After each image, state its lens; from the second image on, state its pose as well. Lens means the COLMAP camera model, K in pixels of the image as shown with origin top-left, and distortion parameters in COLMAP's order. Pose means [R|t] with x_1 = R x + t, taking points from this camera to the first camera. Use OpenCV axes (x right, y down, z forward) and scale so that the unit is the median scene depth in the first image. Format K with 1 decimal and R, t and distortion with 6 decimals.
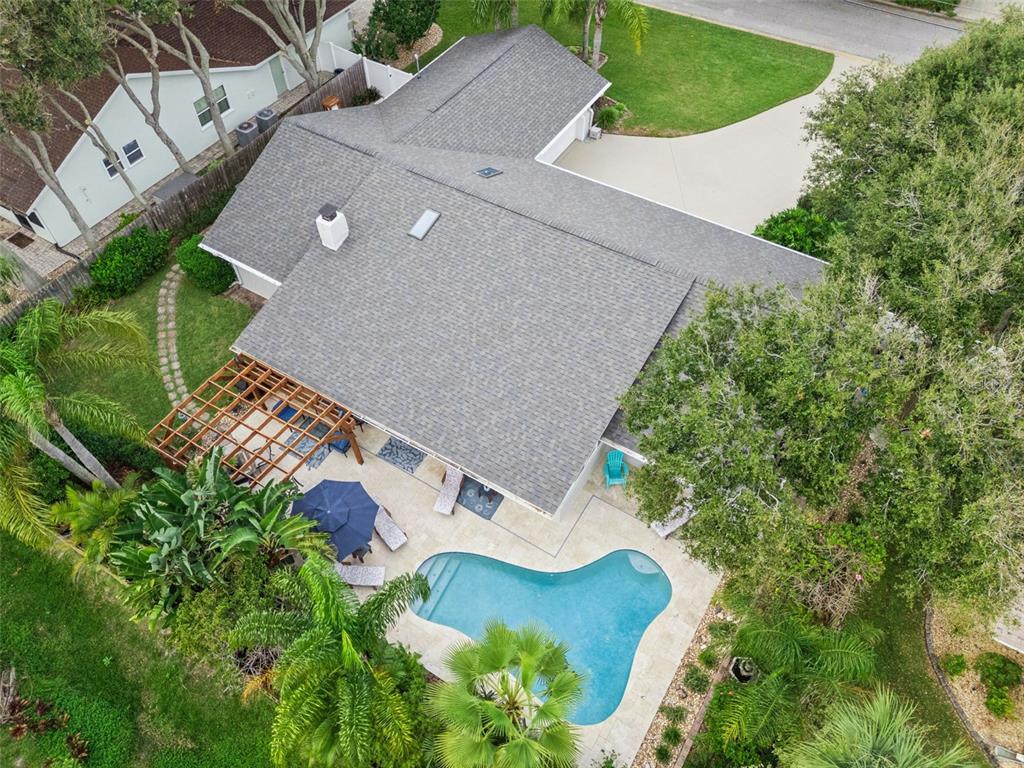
lens RADIAL K [[751.2, 0, 512.0], [0, 751.2, 384.0], [0, 0, 1]] dist [0.095714, -0.103279]
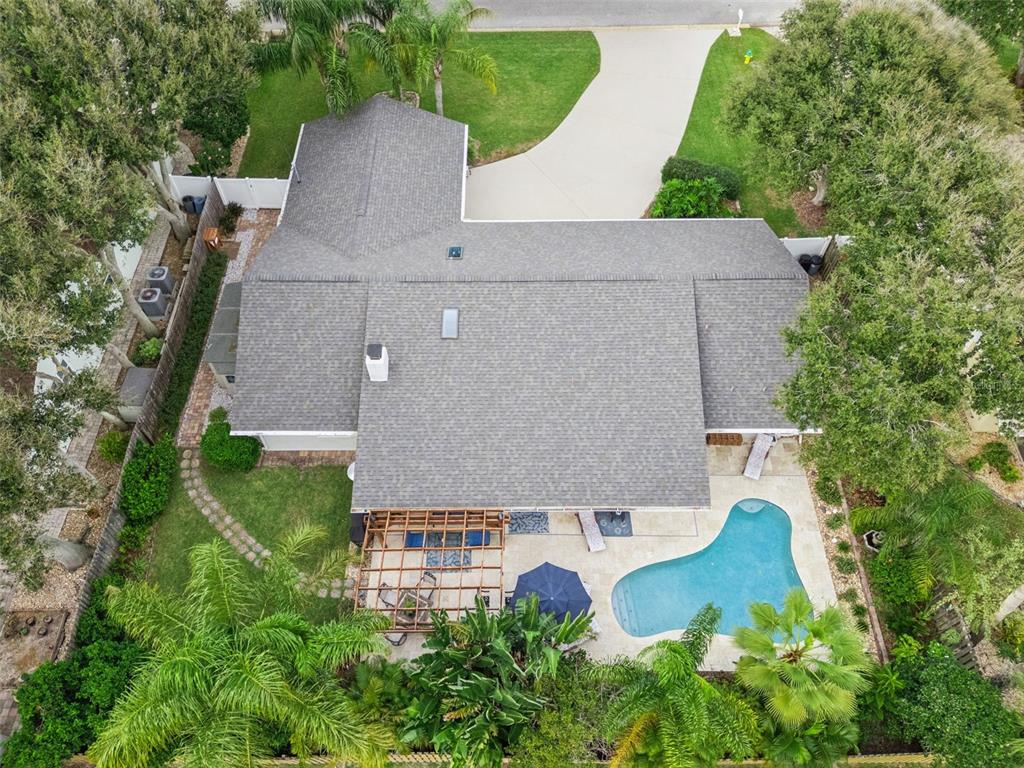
lens RADIAL K [[751.2, 0, 512.0], [0, 751.2, 384.0], [0, 0, 1]] dist [0.095714, -0.103279]
pose [[0.848421, -0.429660, 0.309151, -0.415782], [0.409908, 0.902839, 0.129837, -0.240076], [-0.334899, 0.016567, 0.942108, -0.040544]]
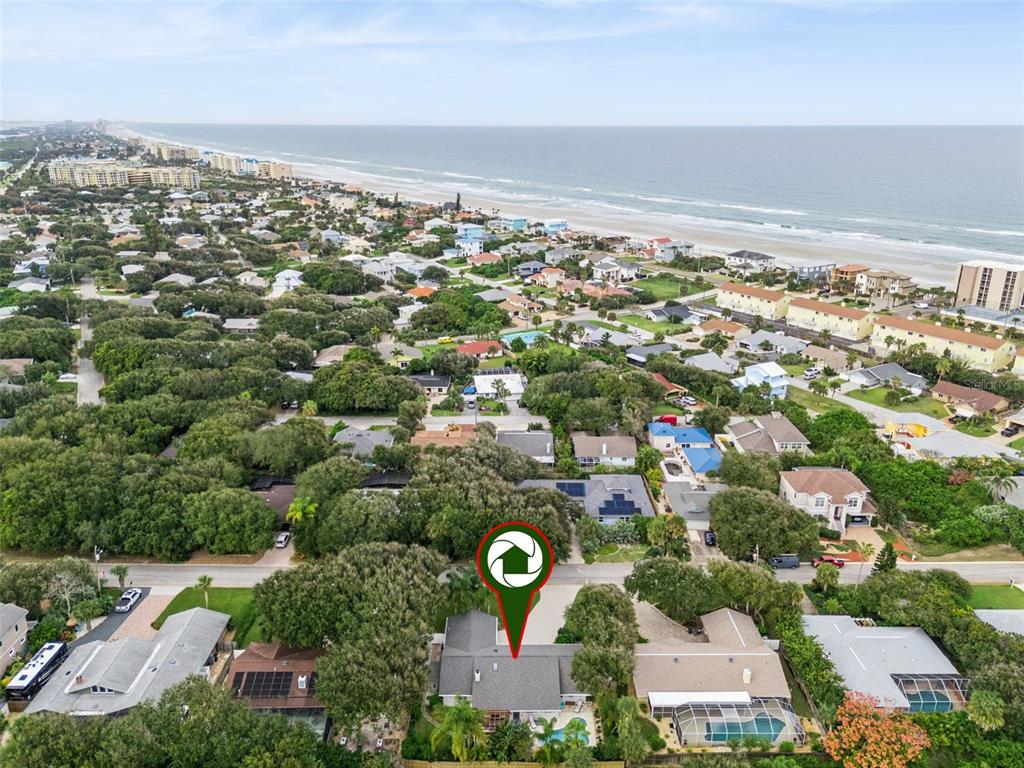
lens RADIAL K [[751.2, 0, 512.0], [0, 751.2, 384.0], [0, 0, 1]] dist [0.095714, -0.103279]
pose [[0.844734, -0.155122, 0.512213, -1.978740], [0.410406, 0.802036, -0.433942, 0.403033], [-0.343499, 0.576781, 0.741170, -3.094858]]
